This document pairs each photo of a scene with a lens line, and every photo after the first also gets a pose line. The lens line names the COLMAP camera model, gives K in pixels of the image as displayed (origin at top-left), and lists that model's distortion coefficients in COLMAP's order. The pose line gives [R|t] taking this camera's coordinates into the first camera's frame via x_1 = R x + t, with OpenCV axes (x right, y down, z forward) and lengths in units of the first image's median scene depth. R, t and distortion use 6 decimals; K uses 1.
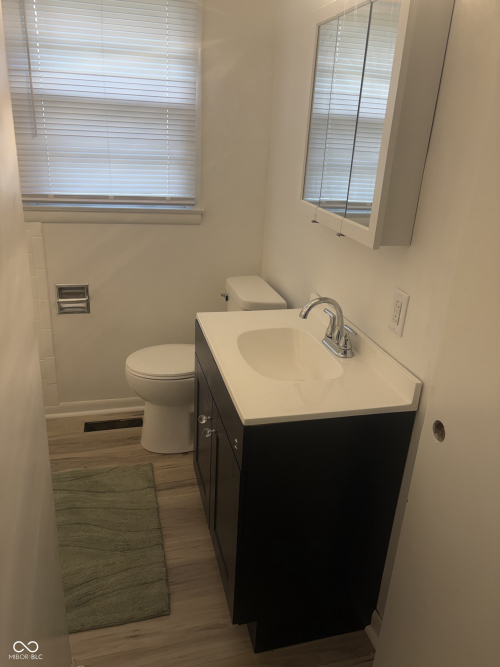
lens RADIAL K [[512.2, 0, 251.9], [0, 512.2, 337.3], [0, 0, 1]] dist [0.073377, -0.043471]
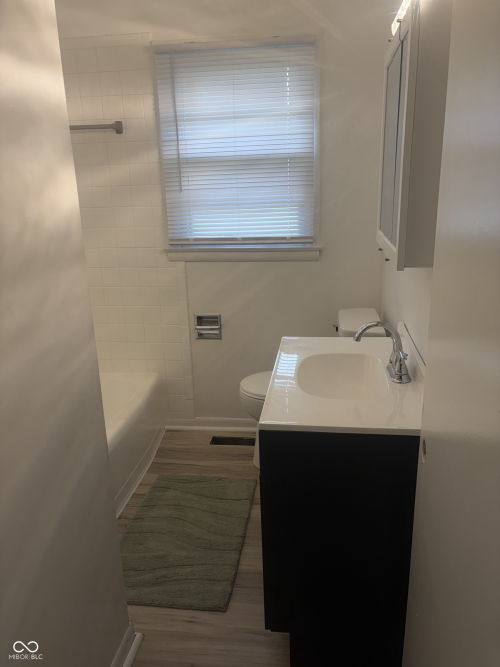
lens RADIAL K [[512.2, 0, 268.0], [0, 512.2, 339.9], [0, 0, 1]] dist [0.073377, -0.043471]
pose [[0.928293, 0.035235, -0.370177, 0.226119], [-0.066713, 0.995129, -0.072577, 0.033321], [0.365817, 0.092069, 0.926122, -0.012936]]
